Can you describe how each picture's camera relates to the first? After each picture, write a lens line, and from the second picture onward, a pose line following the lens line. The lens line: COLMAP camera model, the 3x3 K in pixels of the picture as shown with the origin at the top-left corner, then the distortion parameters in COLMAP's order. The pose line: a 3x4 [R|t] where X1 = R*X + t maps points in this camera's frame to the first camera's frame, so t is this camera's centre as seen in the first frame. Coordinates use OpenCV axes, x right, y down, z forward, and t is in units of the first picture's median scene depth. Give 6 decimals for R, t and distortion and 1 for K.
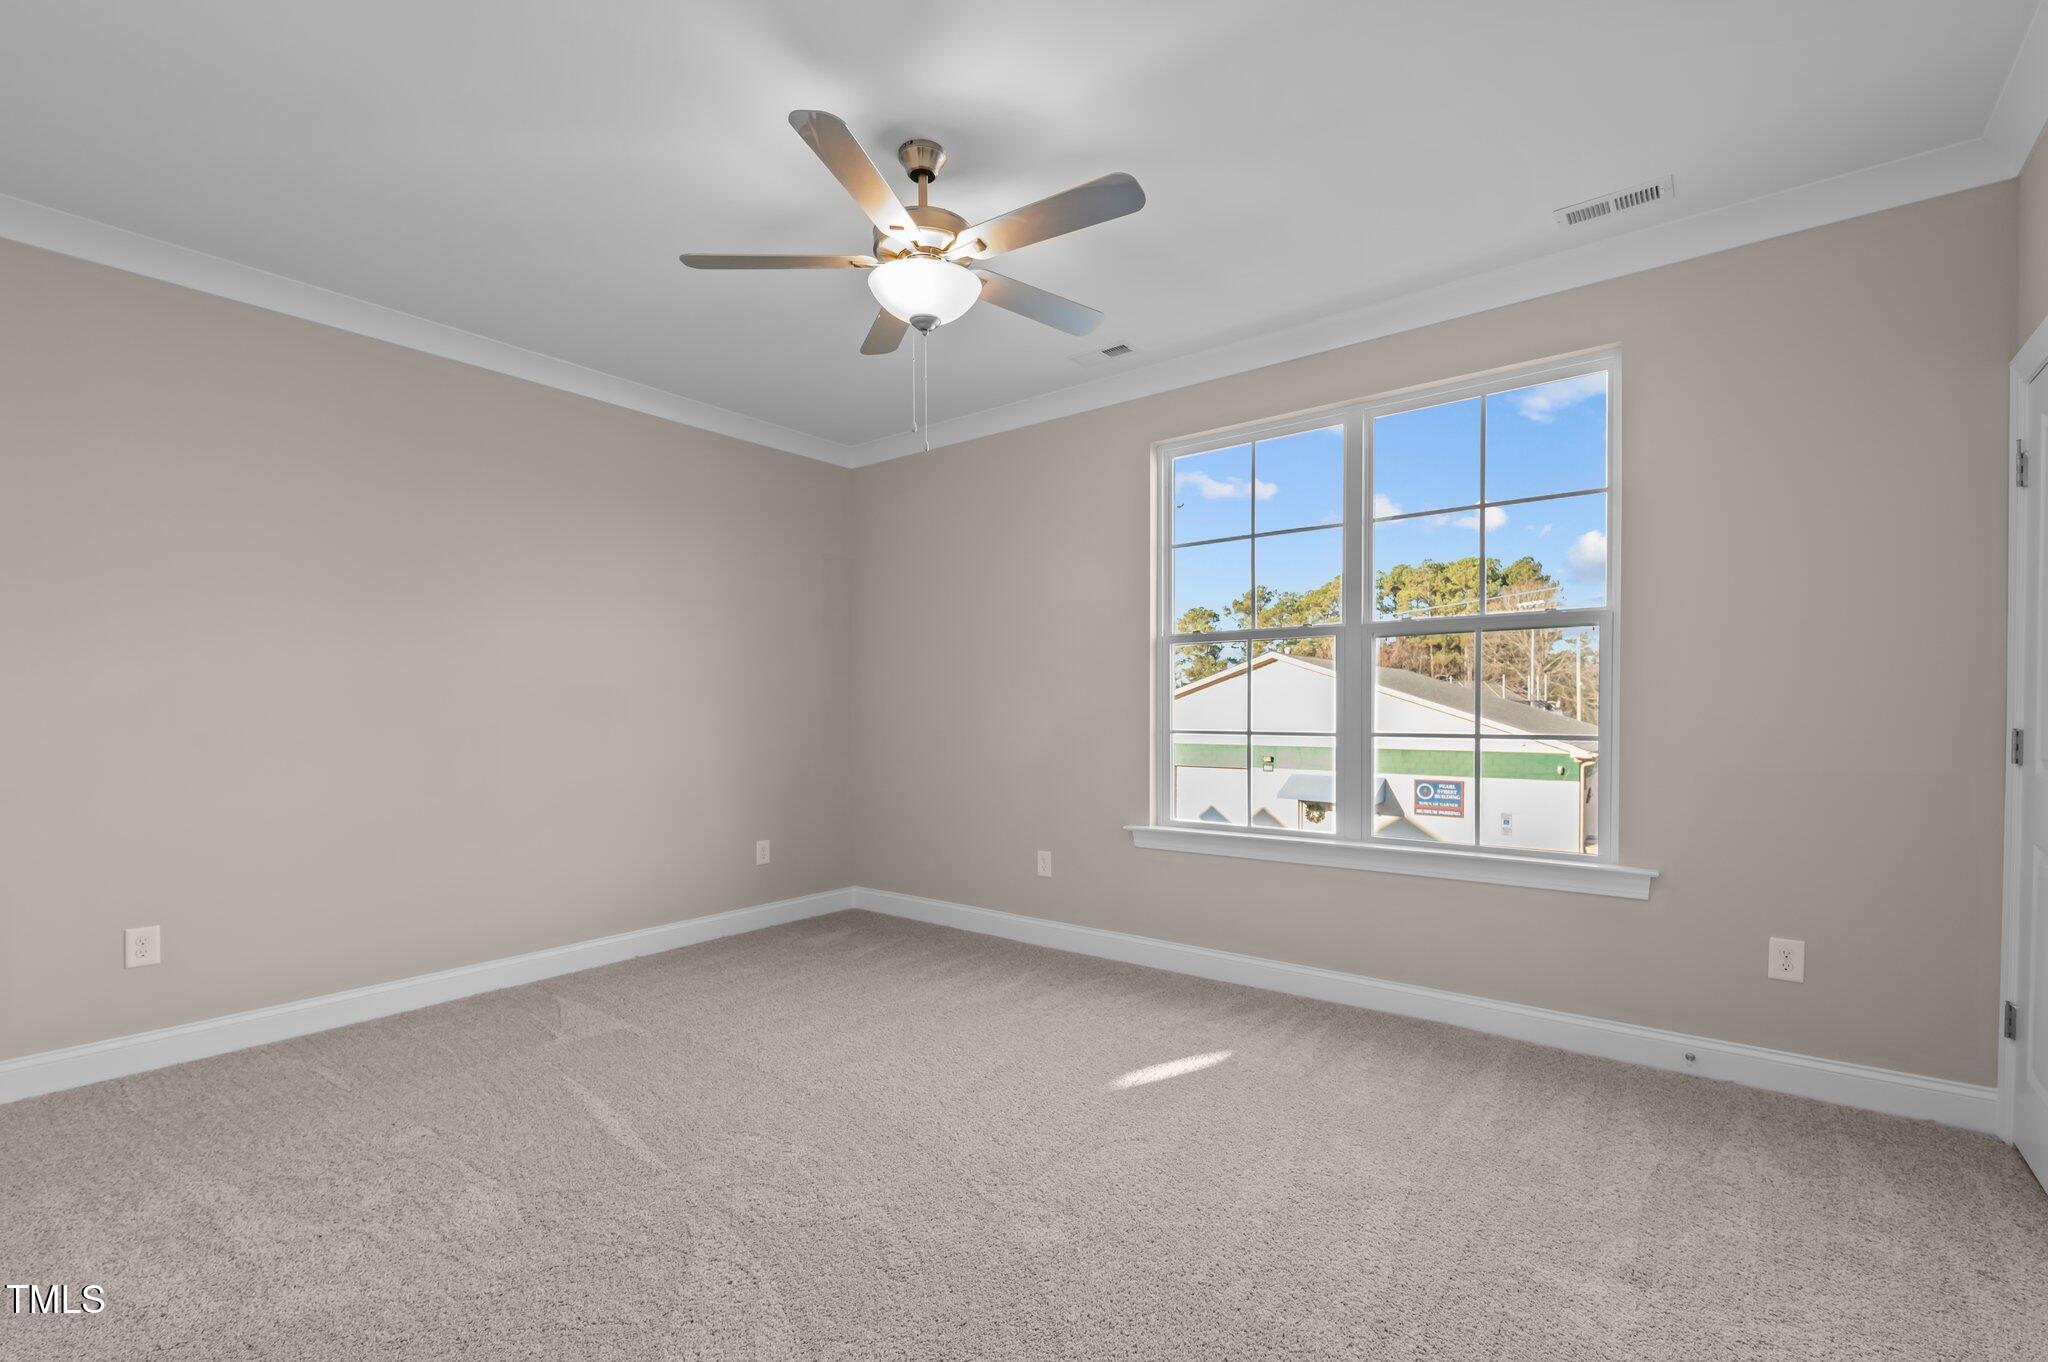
lens RADIAL K [[886.3, 0, 1022.2], [0, 886.3, 693.8], [0, 0, 1]] dist [0.014167, -0.010088]
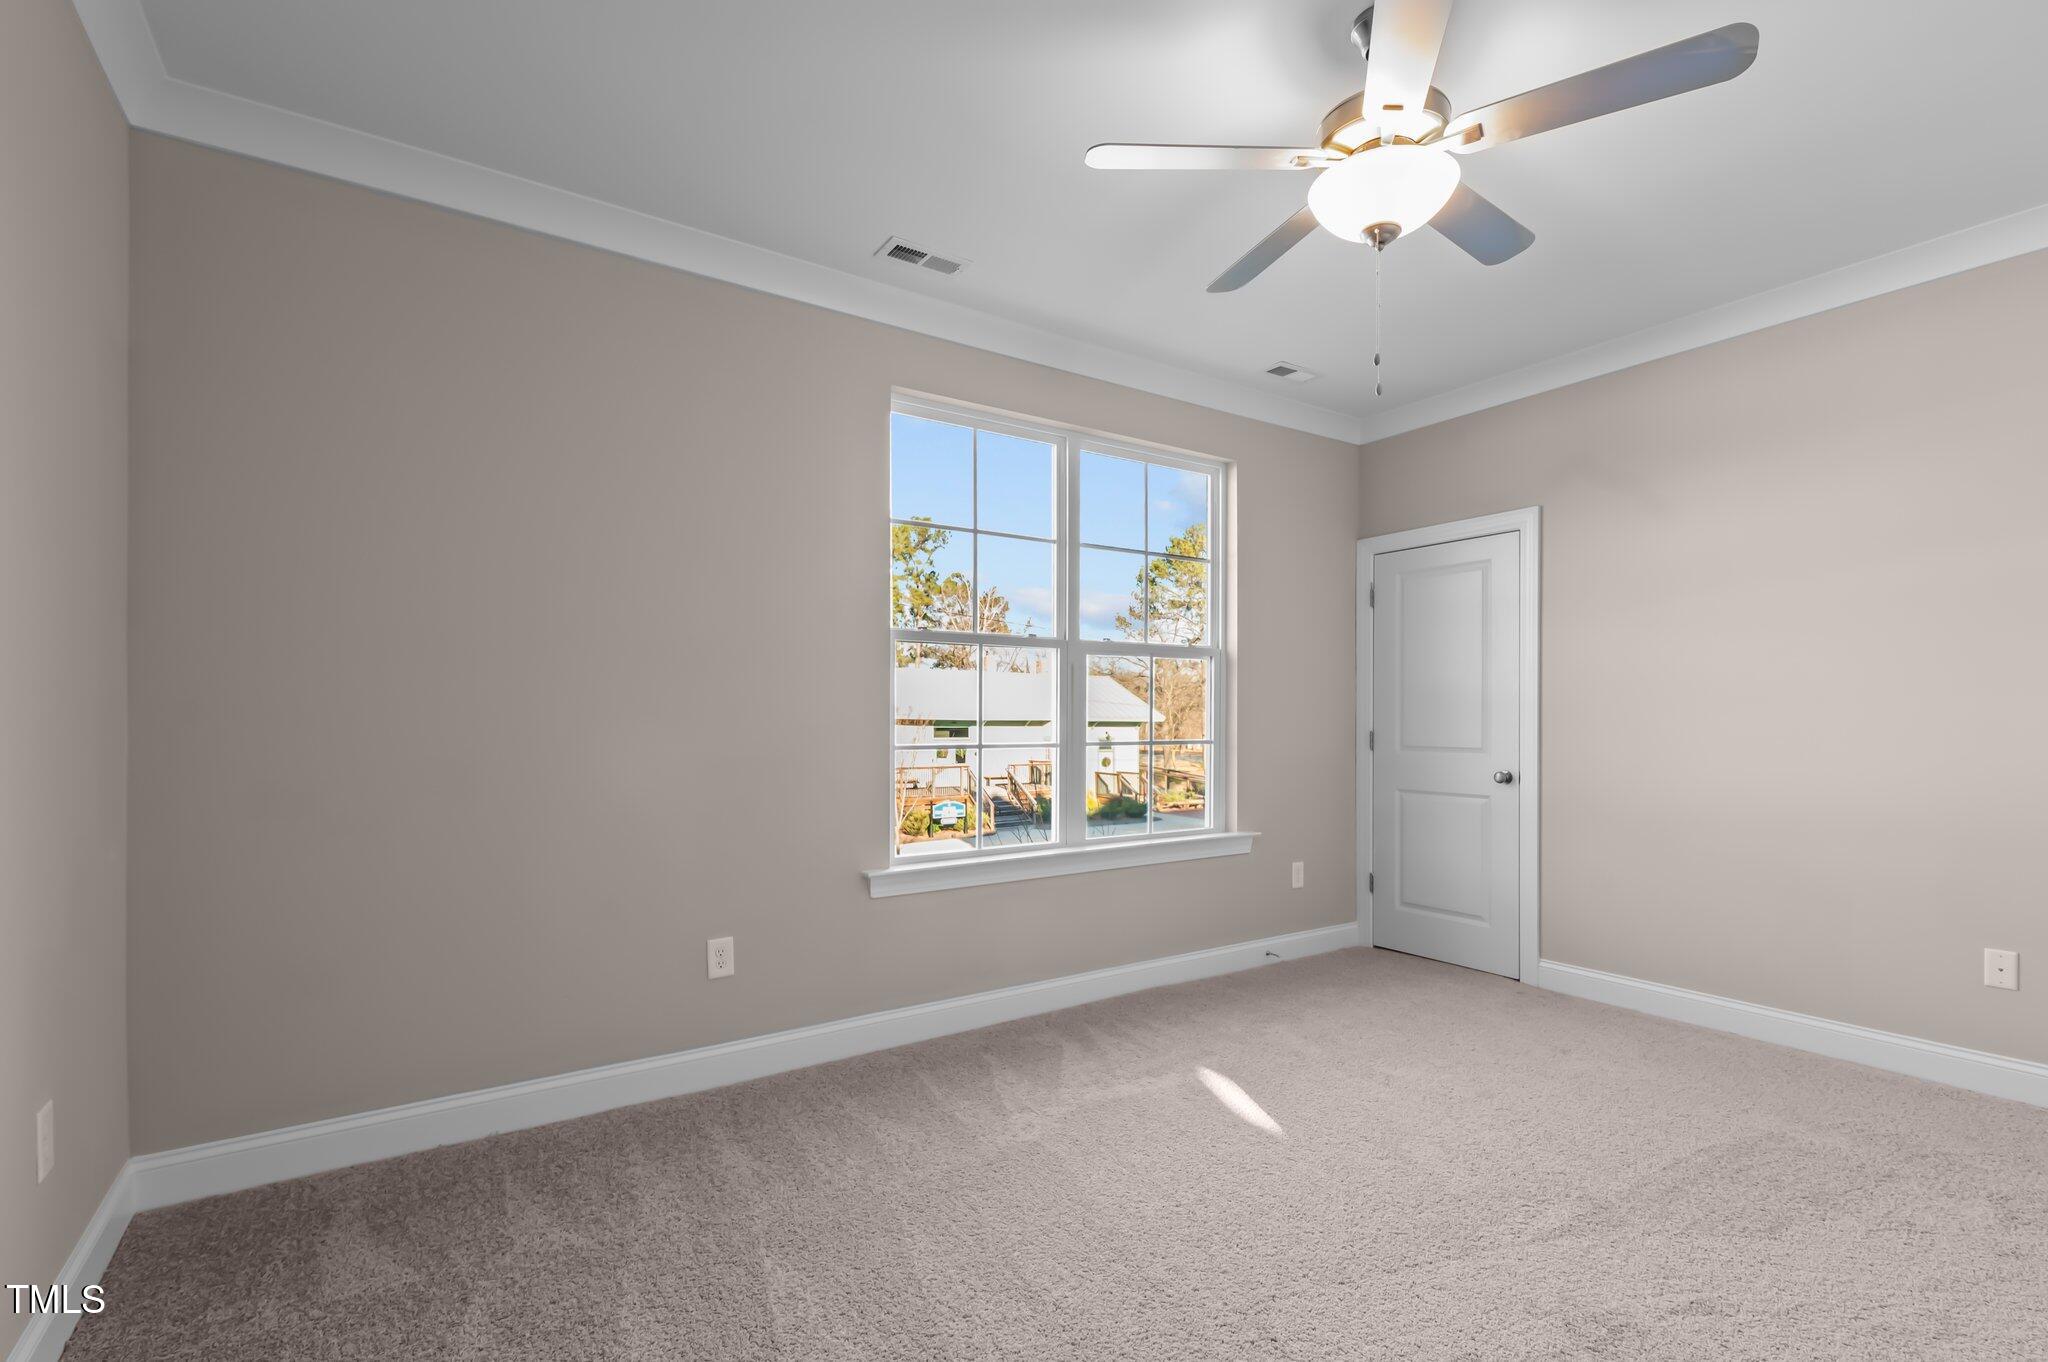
lens RADIAL K [[886.3, 0, 1019.0], [0, 886.3, 700.4], [0, 0, 1]] dist [0.014167, -0.010088]
pose [[0.328114, 0.029060, 0.944191, -0.631858], [-0.016266, 0.999552, -0.025111, 0.020771], [-0.944498, -0.007118, 0.328440, 0.706950]]
